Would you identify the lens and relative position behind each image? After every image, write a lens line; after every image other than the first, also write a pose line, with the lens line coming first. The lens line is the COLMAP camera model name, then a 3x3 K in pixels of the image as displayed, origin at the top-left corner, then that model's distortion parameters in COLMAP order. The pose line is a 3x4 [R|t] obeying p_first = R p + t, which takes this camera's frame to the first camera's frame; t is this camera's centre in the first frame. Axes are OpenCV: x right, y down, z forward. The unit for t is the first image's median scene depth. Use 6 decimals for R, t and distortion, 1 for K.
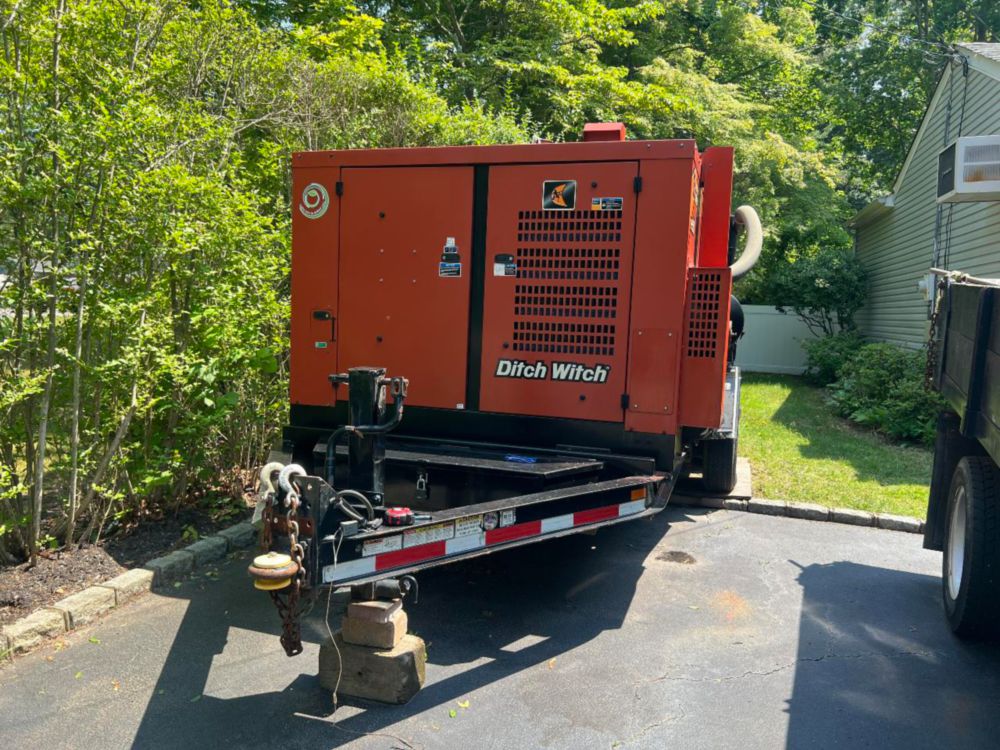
lens RADIAL K [[768.0, 0, 504.1], [0, 768.0, 408.7], [0, 0, 1]] dist [0.038865, -0.049533]
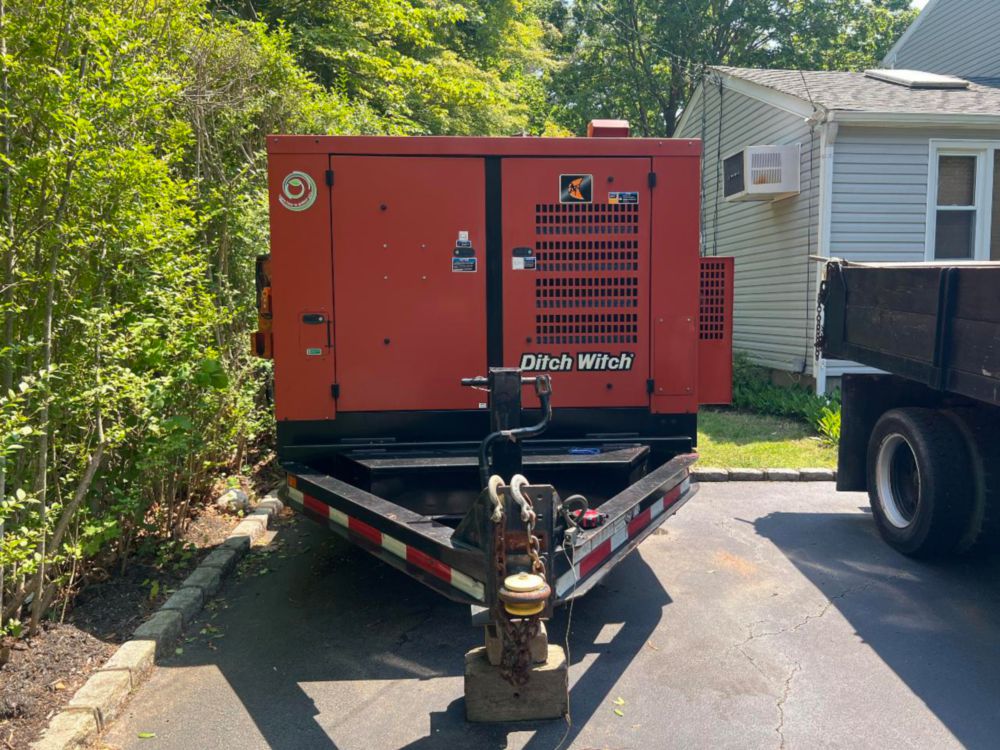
lens RADIAL K [[768.0, 0, 524.9], [0, 768.0, 391.4], [0, 0, 1]] dist [0.038865, -0.049533]
pose [[0.924376, -0.082865, 0.372375, -0.372531], [0.088961, 0.996035, 0.000814, -0.017178], [-0.370966, 0.032375, 0.928082, 0.087301]]
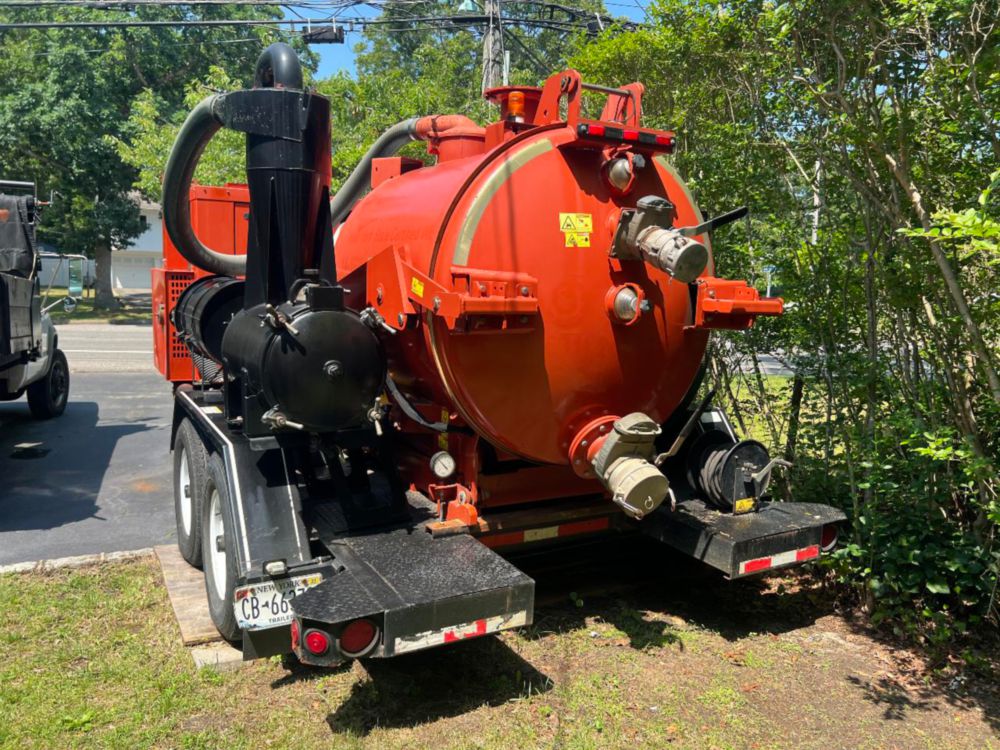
lens RADIAL K [[768.0, 0, 488.1], [0, 768.0, 372.6], [0, 0, 1]] dist [0.038865, -0.049533]
pose [[-0.692645, 0.022784, -0.720919, 0.911182], [-0.137527, 0.976992, 0.163010, -0.286143], [0.708047, 0.212054, -0.673575, 2.428041]]
